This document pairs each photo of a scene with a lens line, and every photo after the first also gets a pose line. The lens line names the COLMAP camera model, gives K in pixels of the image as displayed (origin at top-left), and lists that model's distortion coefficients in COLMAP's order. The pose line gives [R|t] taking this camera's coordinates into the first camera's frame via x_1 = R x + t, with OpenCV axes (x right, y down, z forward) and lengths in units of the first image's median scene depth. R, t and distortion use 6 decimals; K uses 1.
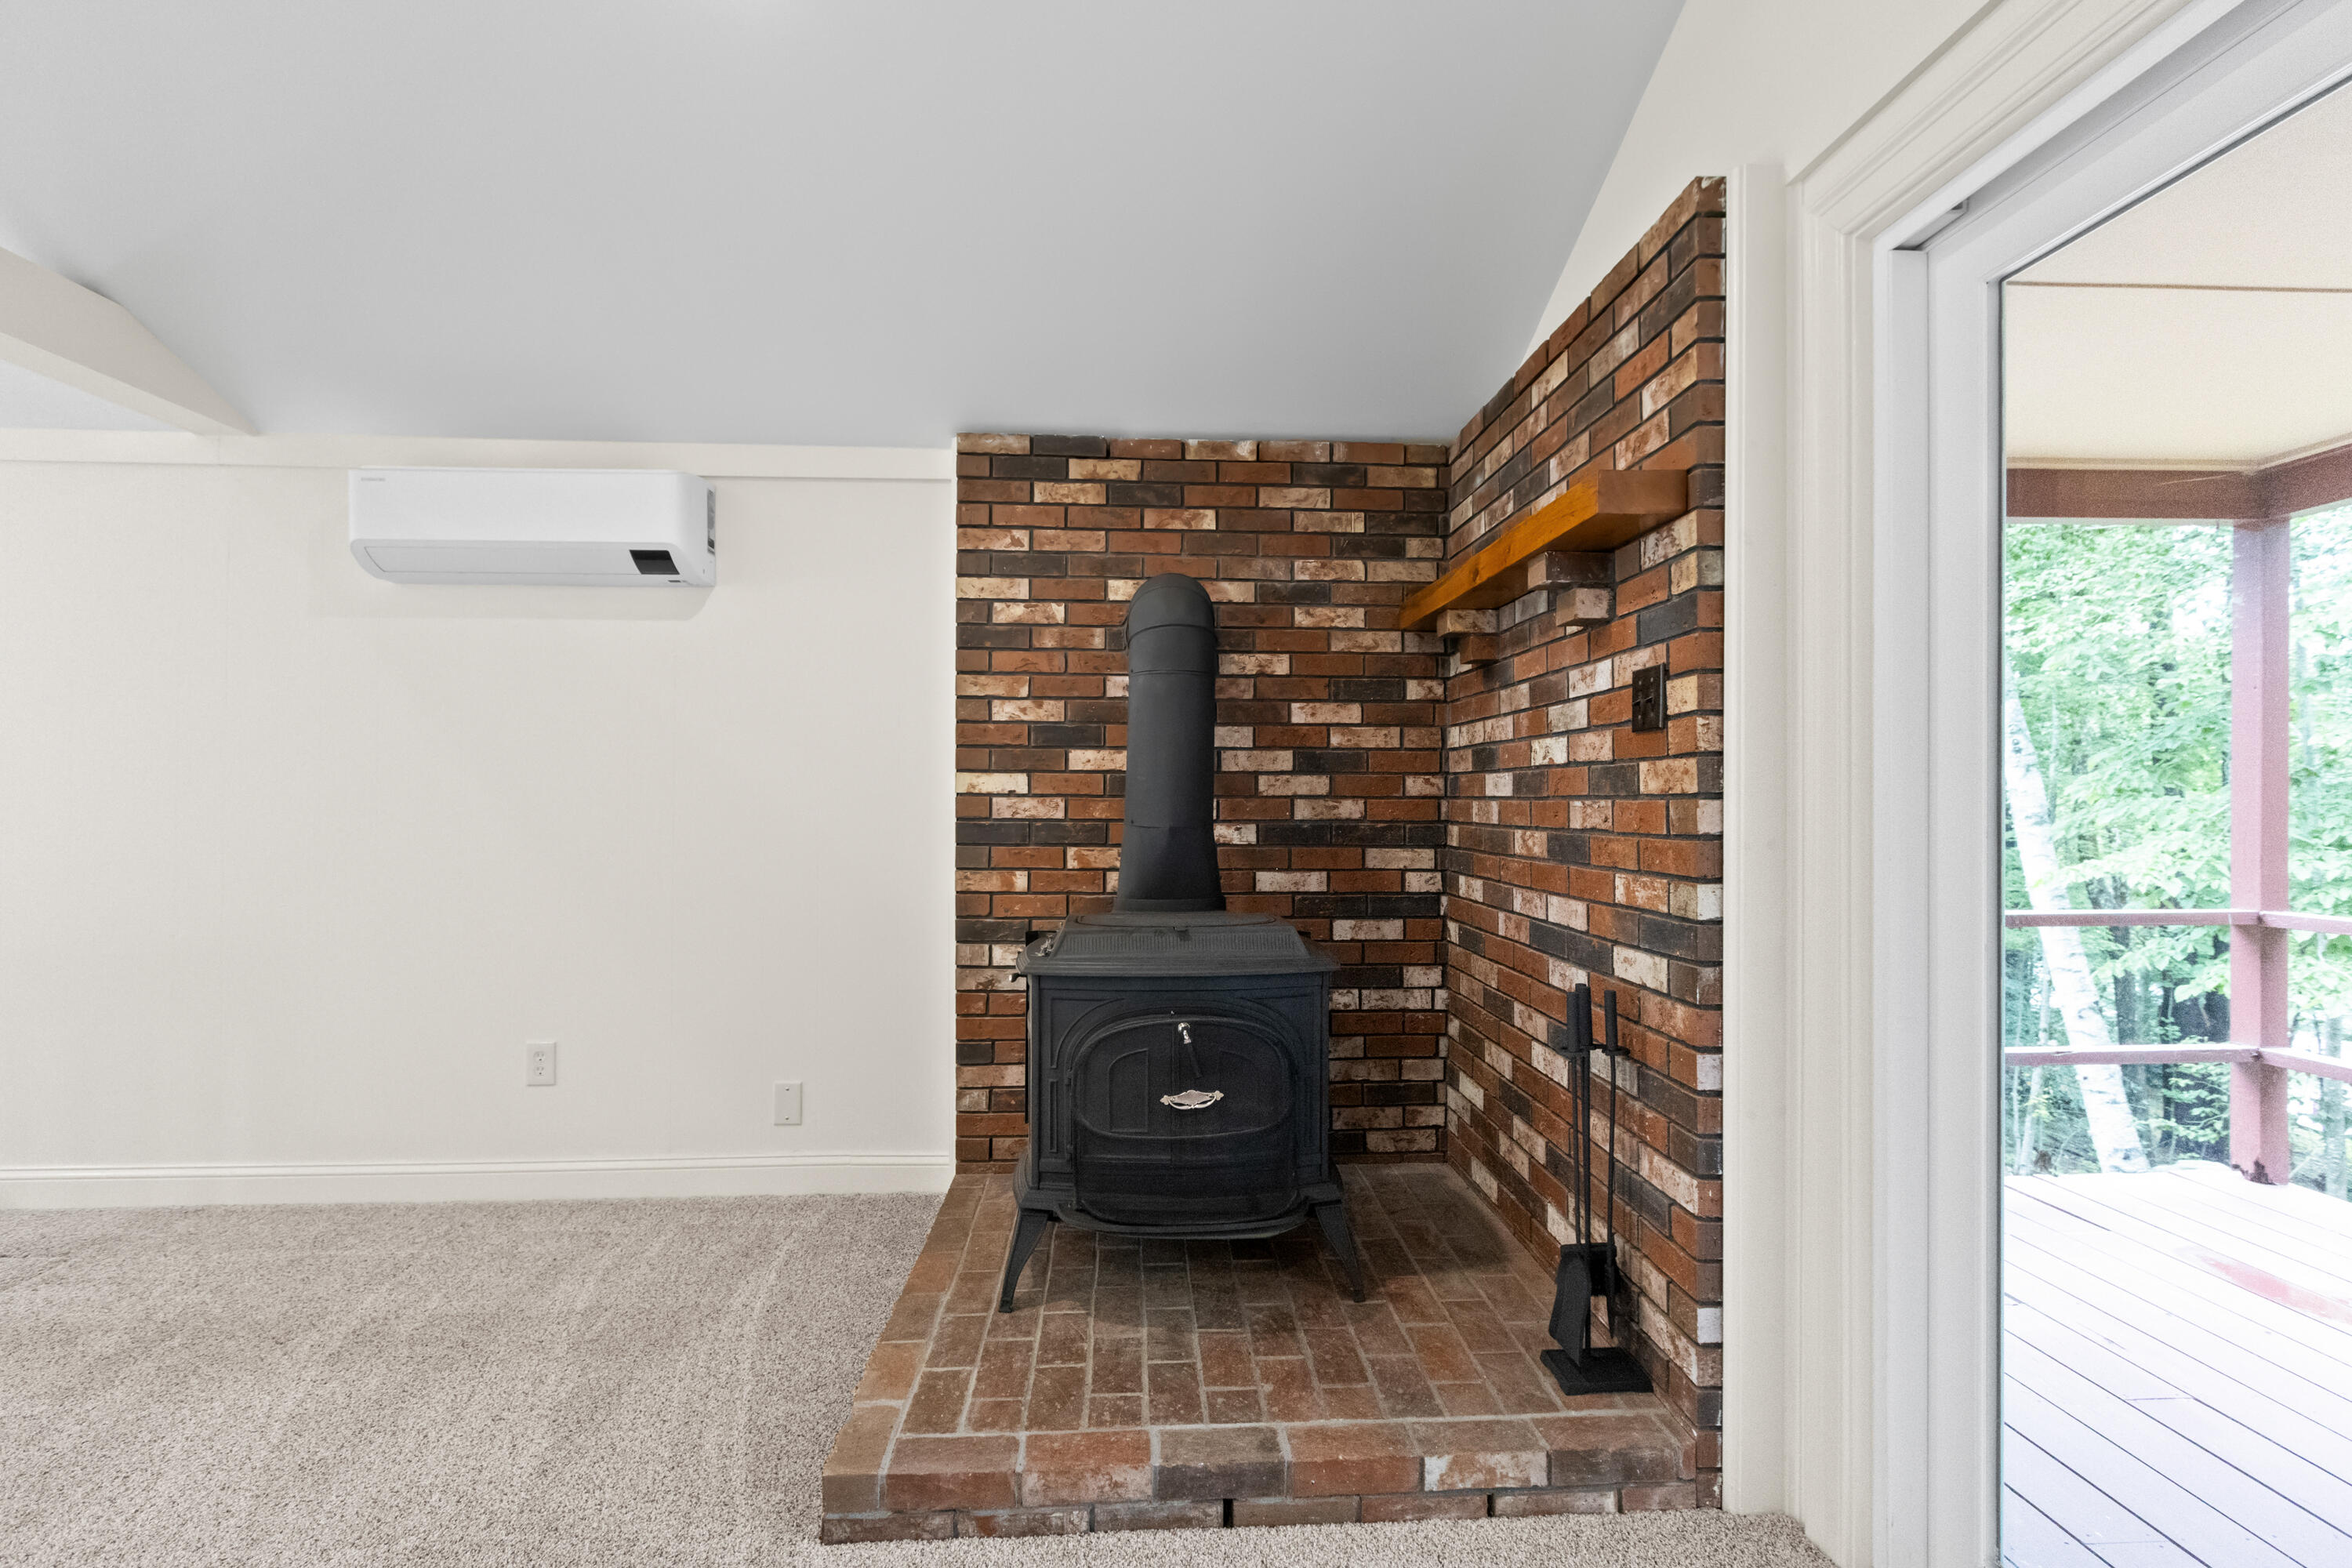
lens RADIAL K [[1105.1, 0, 1170.4], [0, 1105.1, 795.9], [0, 0, 1]] dist [0.002183, -0.000885]
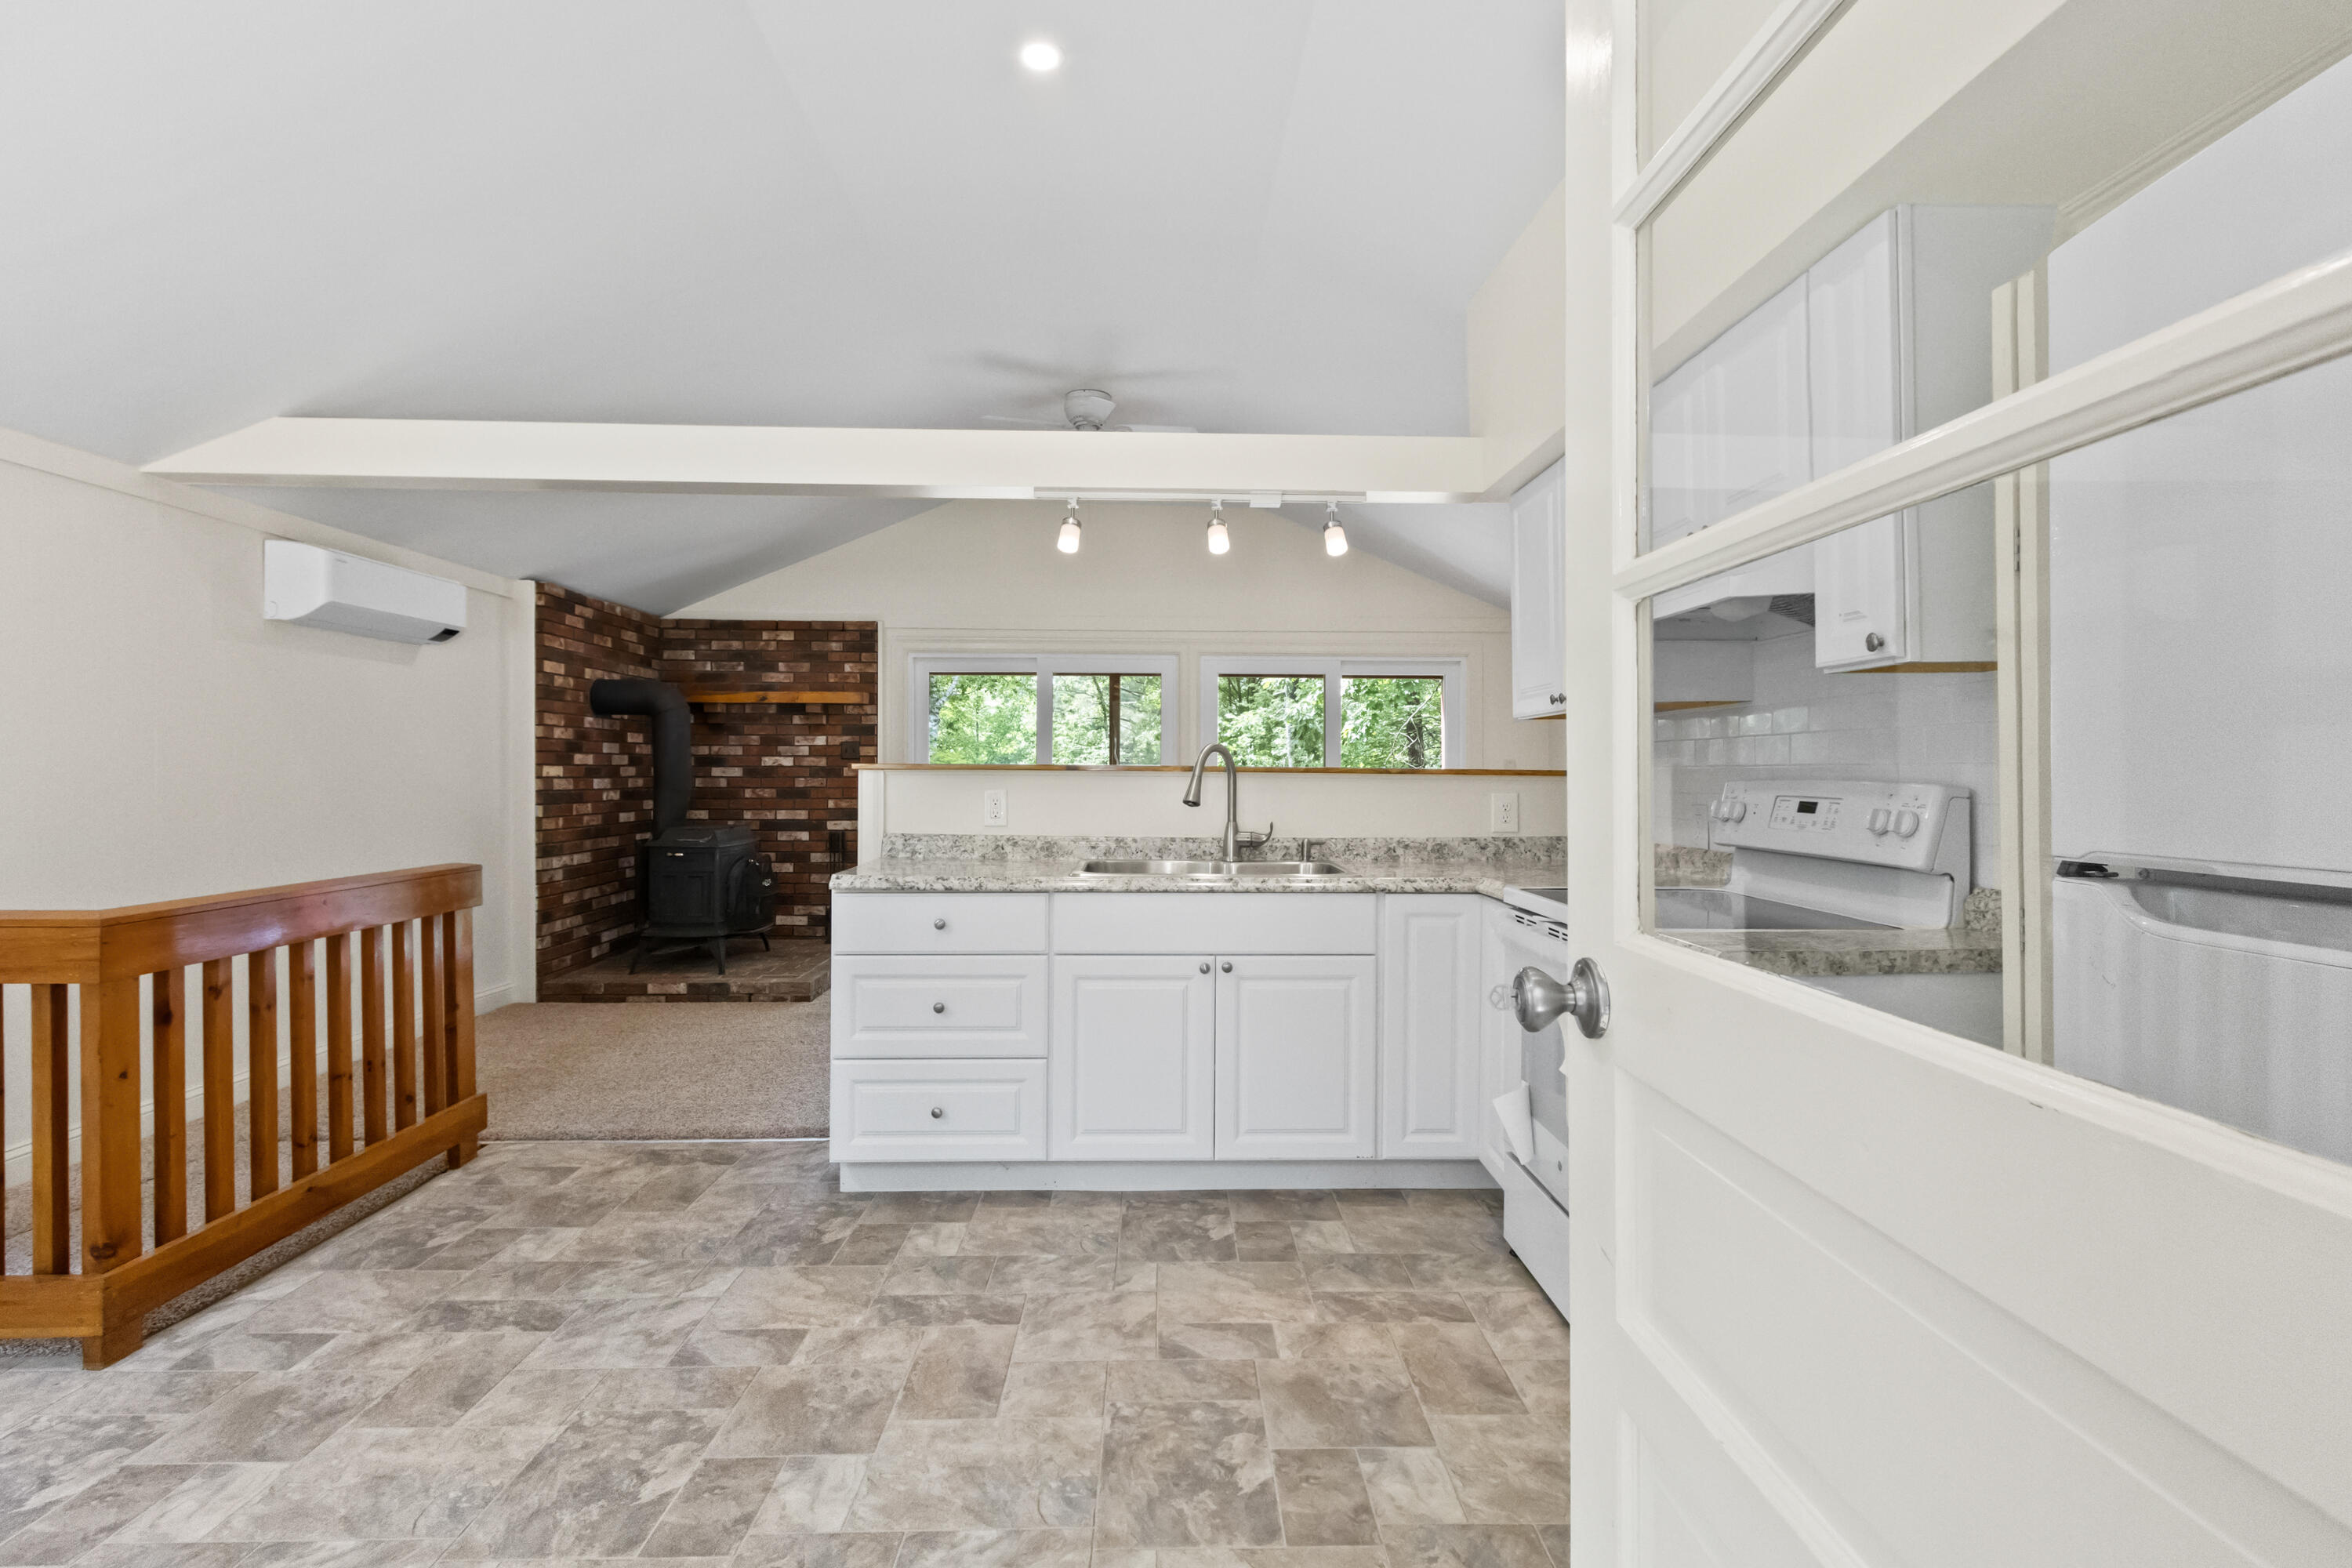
lens RADIAL K [[1105.1, 0, 1194.8], [0, 1105.1, 762.3], [0, 0, 1]] dist [0.002183, -0.000885]
pose [[0.015961, 0.003732, 0.999866, -2.021901], [-0.005920, 0.999976, -0.003638, -0.026471], [-0.999855, -0.005861, 0.015982, -0.121542]]
